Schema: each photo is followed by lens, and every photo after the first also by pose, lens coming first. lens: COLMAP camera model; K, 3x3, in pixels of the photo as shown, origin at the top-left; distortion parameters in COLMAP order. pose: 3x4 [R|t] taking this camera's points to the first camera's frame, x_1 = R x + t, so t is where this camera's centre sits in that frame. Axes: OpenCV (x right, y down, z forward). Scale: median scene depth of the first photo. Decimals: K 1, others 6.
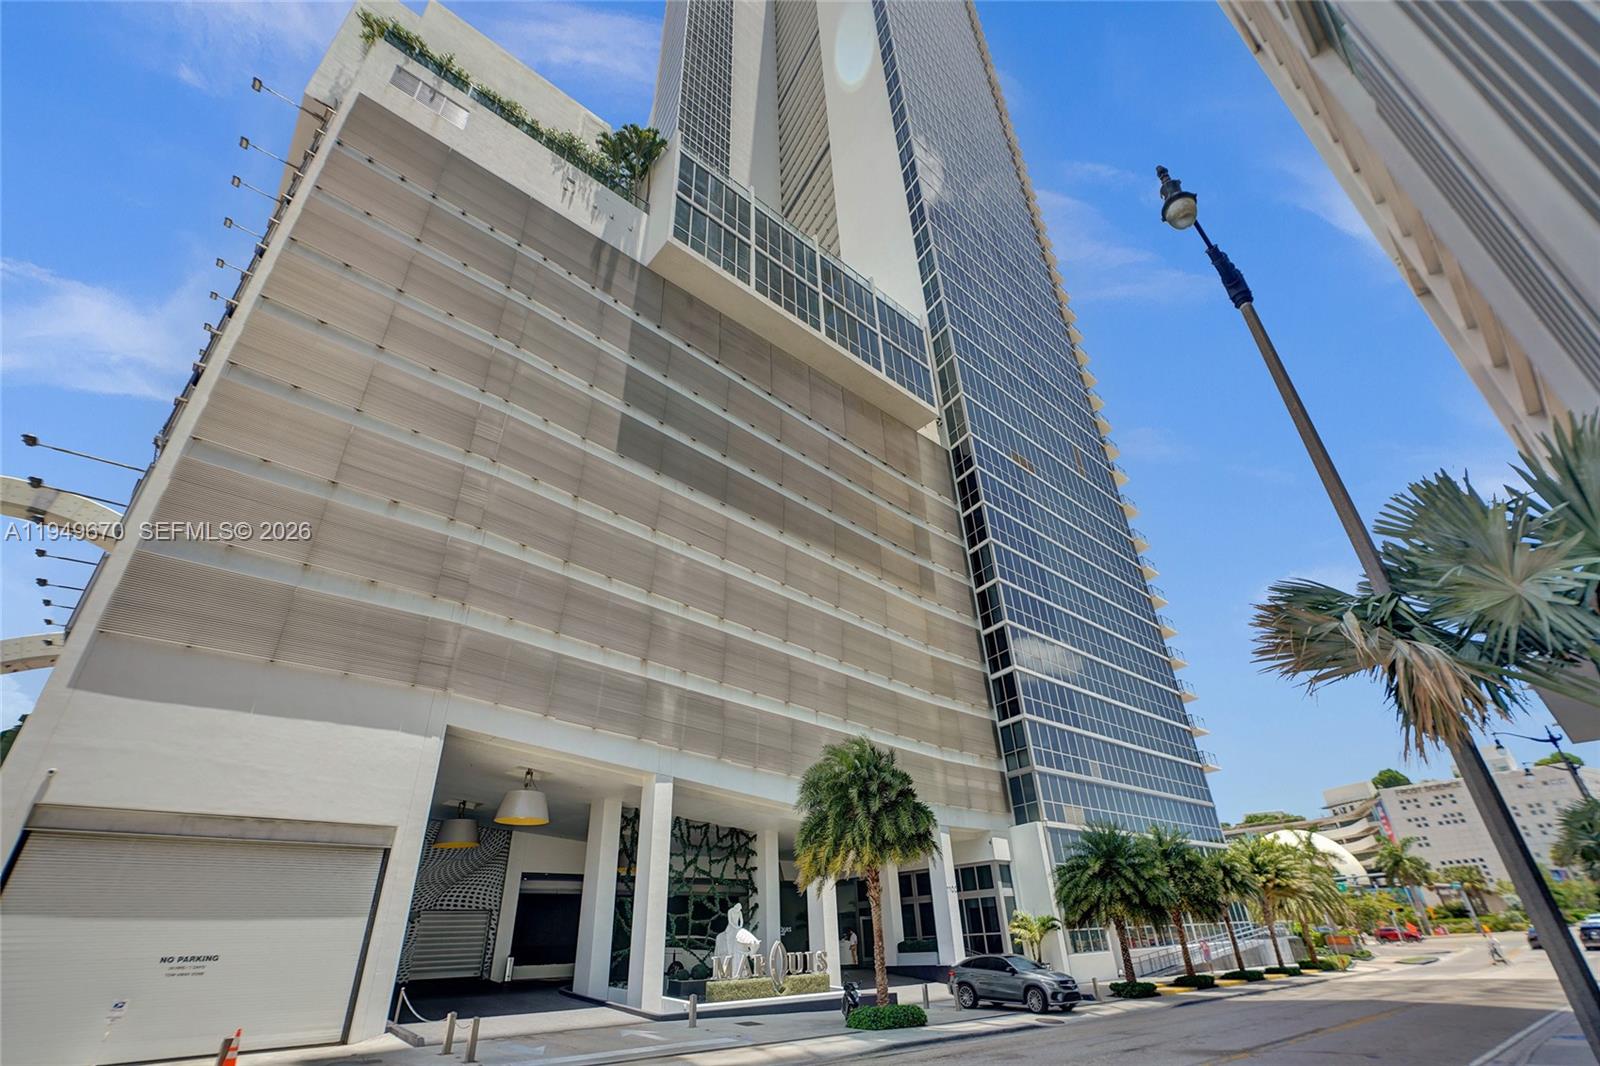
lens RADIAL K [[717.7, 0, 796.5], [0, 717.7, 532.4], [0, 0, 1]] dist [-0.020302, 0.006224]
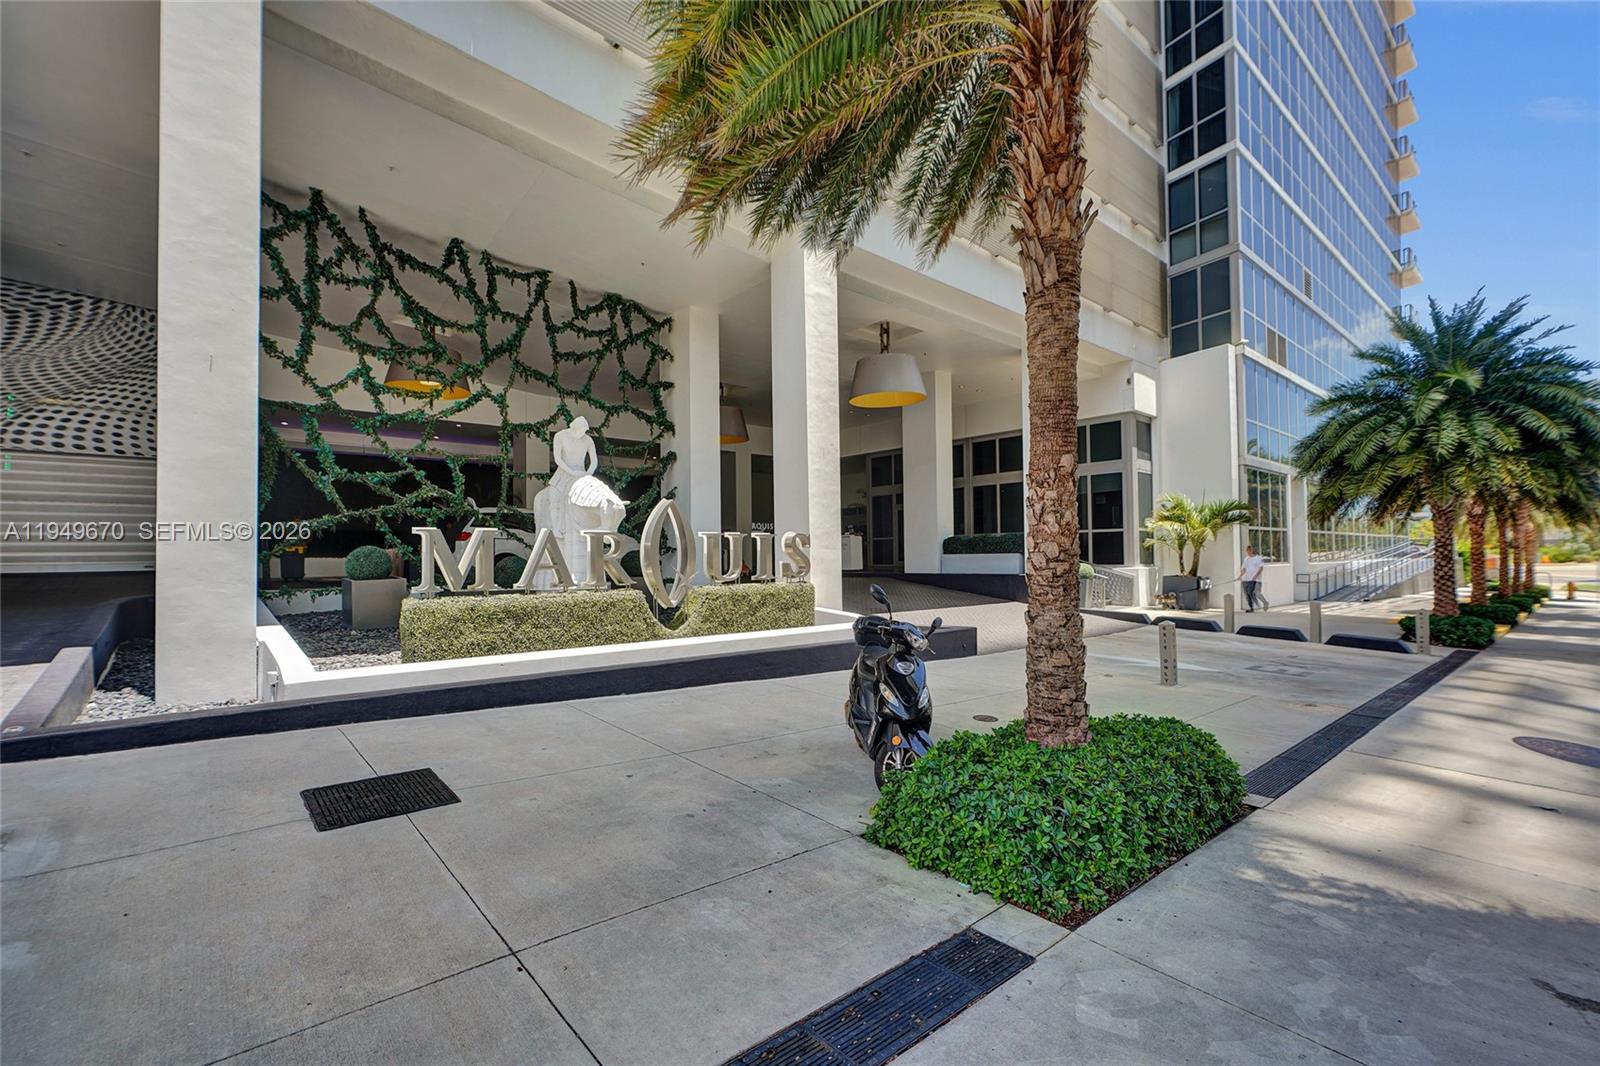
lens RADIAL K [[717.7, 0, 797.5], [0, 717.7, 541.6], [0, 0, 1]] dist [-0.020302, 0.006224]
pose [[0.999696, 0.024306, -0.004160, 0.030709], [-0.019308, 0.876455, 0.481097, 0.335370], [0.015339, -0.480870, 0.876658, 0.545332]]
